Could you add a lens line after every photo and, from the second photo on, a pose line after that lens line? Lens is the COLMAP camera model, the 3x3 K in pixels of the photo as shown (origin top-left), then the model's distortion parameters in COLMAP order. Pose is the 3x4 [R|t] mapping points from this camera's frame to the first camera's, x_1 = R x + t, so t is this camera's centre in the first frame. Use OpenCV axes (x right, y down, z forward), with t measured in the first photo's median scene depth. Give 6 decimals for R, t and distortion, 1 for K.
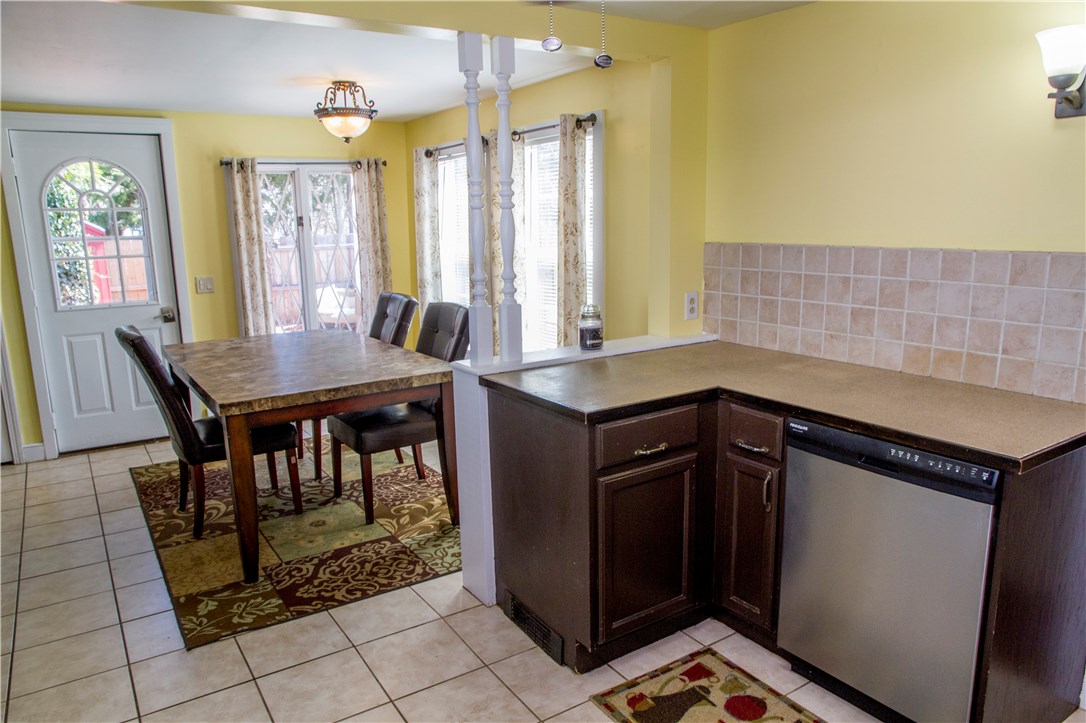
lens RADIAL K [[750.0, 0, 537.7], [0, 750.0, 373.4], [0, 0, 1]] dist [-0.056260, 0.054762]
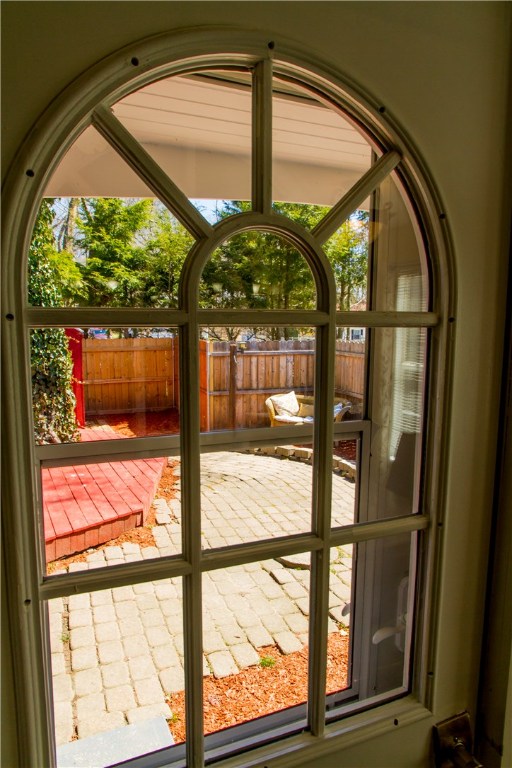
lens RADIAL K [[530.4, 0, 258.6], [0, 530.4, 393.8], [0, 0, 1]] dist [-0.056260, 0.054762]
pose [[0.984808, 0.044371, -0.167884, -0.547828], [-0.055782, 0.996398, -0.063873, -0.185245], [0.164445, 0.072268, 0.983735, 0.828325]]
